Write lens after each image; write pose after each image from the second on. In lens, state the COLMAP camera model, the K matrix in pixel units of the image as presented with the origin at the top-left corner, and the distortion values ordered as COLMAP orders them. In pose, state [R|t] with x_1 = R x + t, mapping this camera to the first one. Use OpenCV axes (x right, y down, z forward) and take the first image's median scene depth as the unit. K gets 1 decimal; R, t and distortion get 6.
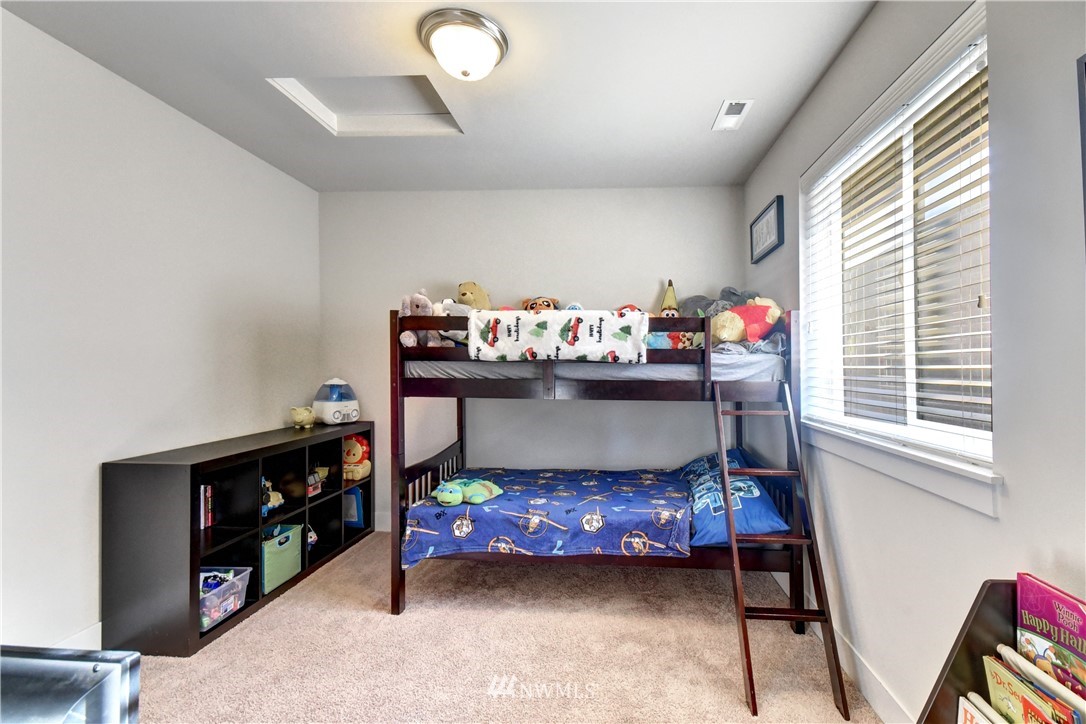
lens RADIAL K [[491.5, 0, 575.1], [0, 491.5, 363.2], [0, 0, 1]] dist [0.017413, -0.002431]
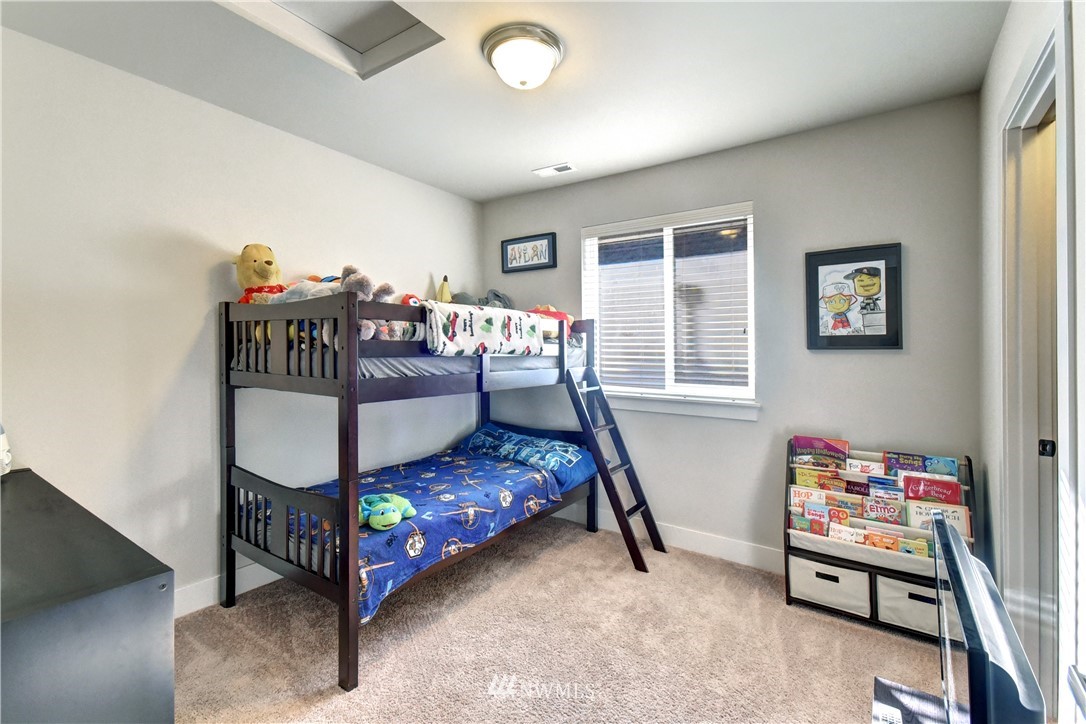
lens RADIAL K [[491.5, 0, 540.7], [0, 491.5, 352.3], [0, 0, 1]] dist [0.017413, -0.002431]
pose [[0.509011, -0.012250, 0.860673, -0.899431], [0.002890, 0.999917, 0.012523, -0.023855], [-0.860755, -0.003887, 0.509005, 0.368116]]
